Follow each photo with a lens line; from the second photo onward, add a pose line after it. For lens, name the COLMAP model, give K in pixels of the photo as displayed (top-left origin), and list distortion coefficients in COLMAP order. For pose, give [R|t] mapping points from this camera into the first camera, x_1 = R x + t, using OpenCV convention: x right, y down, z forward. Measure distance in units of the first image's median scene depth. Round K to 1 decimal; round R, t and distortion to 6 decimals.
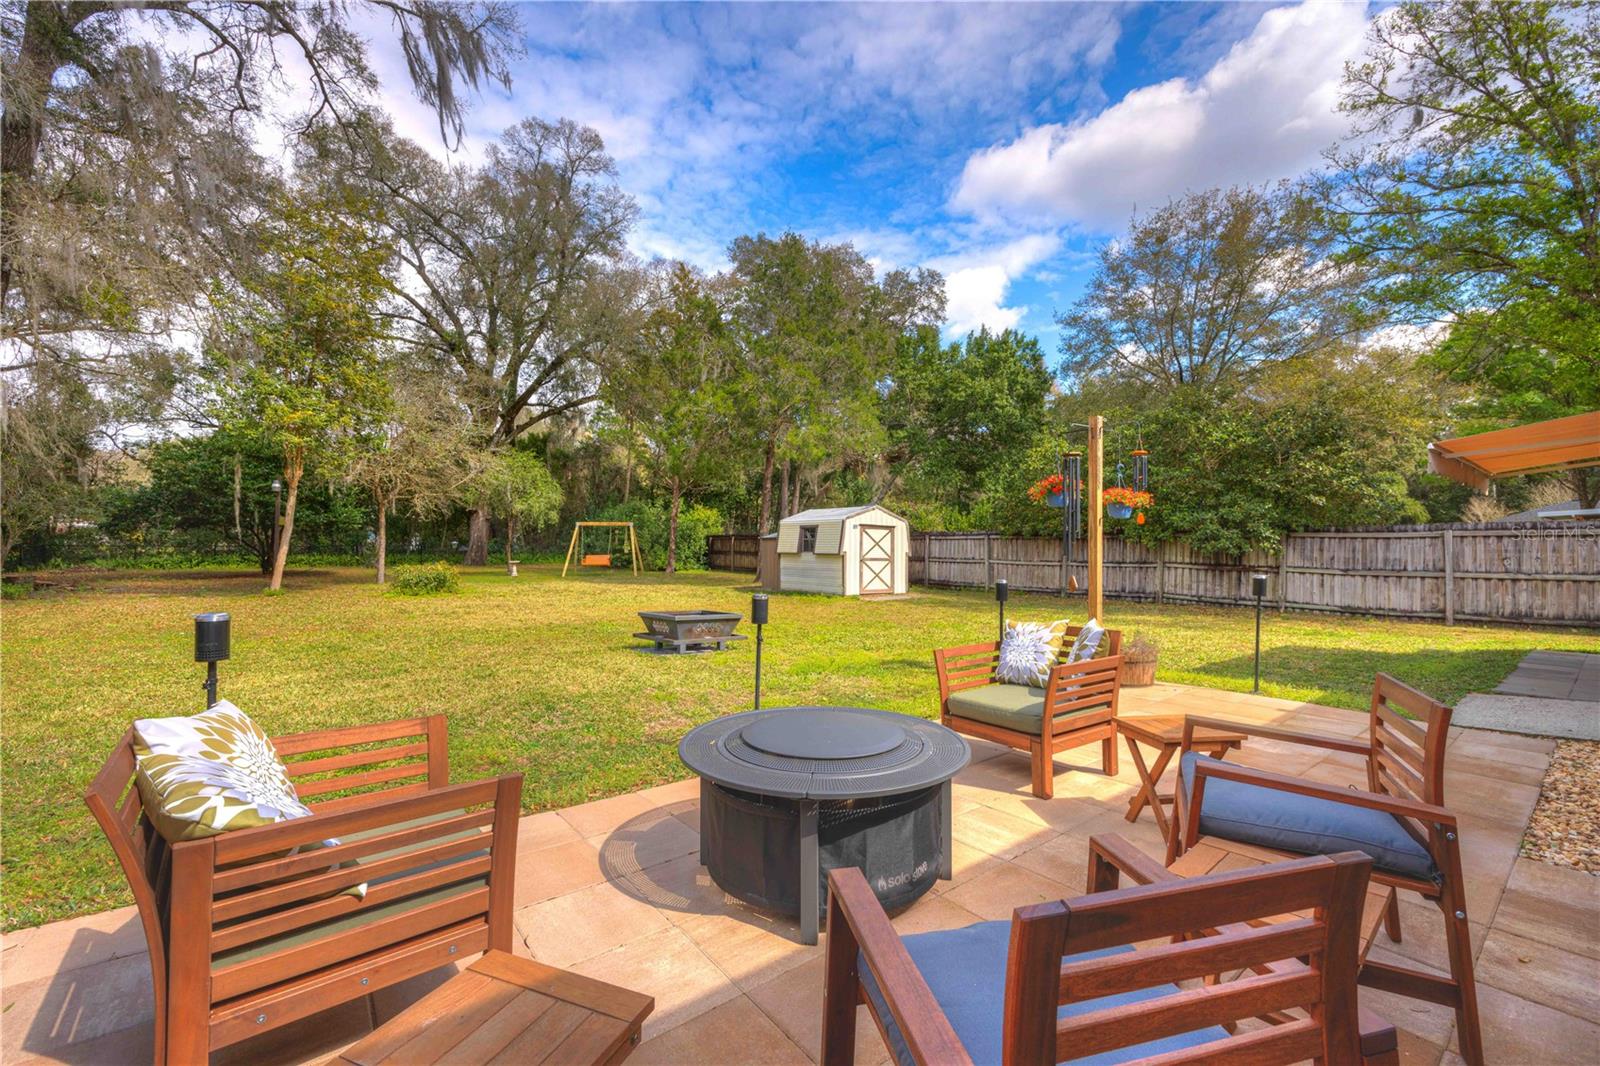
lens RADIAL K [[660.6, 0, 795.4], [0, 660.6, 539.5], [0, 0, 1]] dist [0.001054, 0.000078]
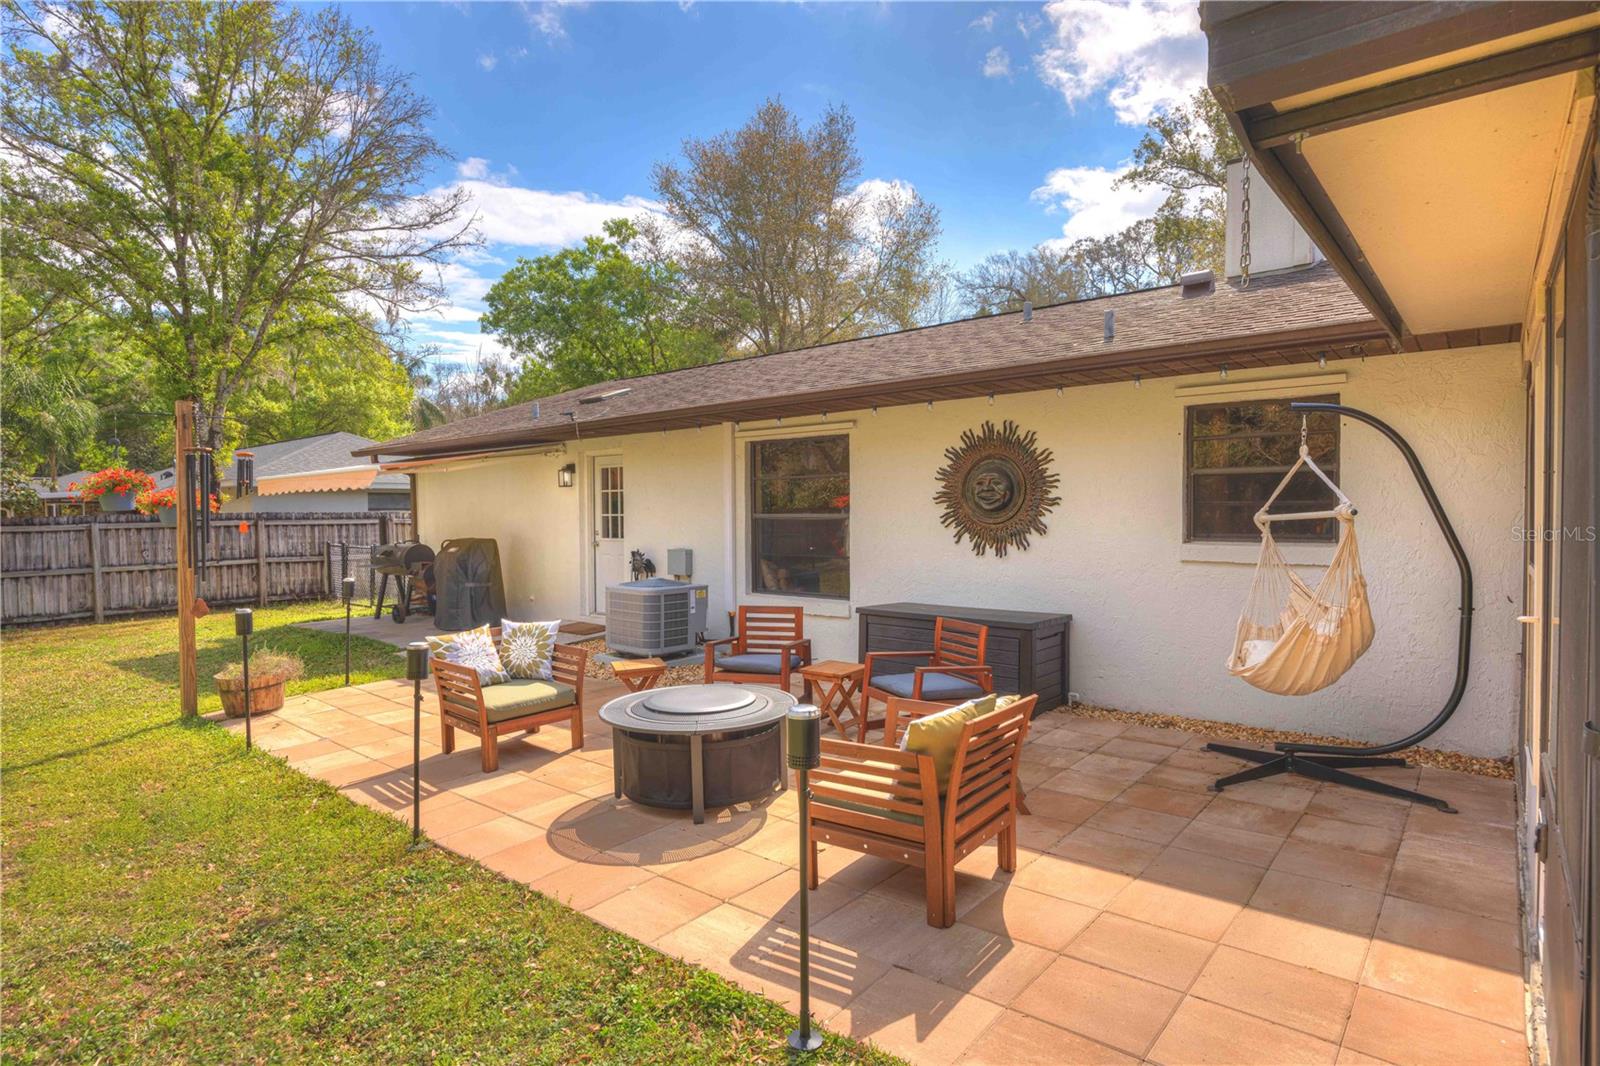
lens RADIAL K [[882.2, 0, 795.0], [0, 882.2, 534.1], [0, 0, 1]] dist [-0.001849, 0.000065]
pose [[-0.214683, -0.027868, 0.976286, -0.458120], [0.005439, 0.999543, 0.029728, -0.030534], [-0.976669, 0.011692, -0.214433, 0.294426]]
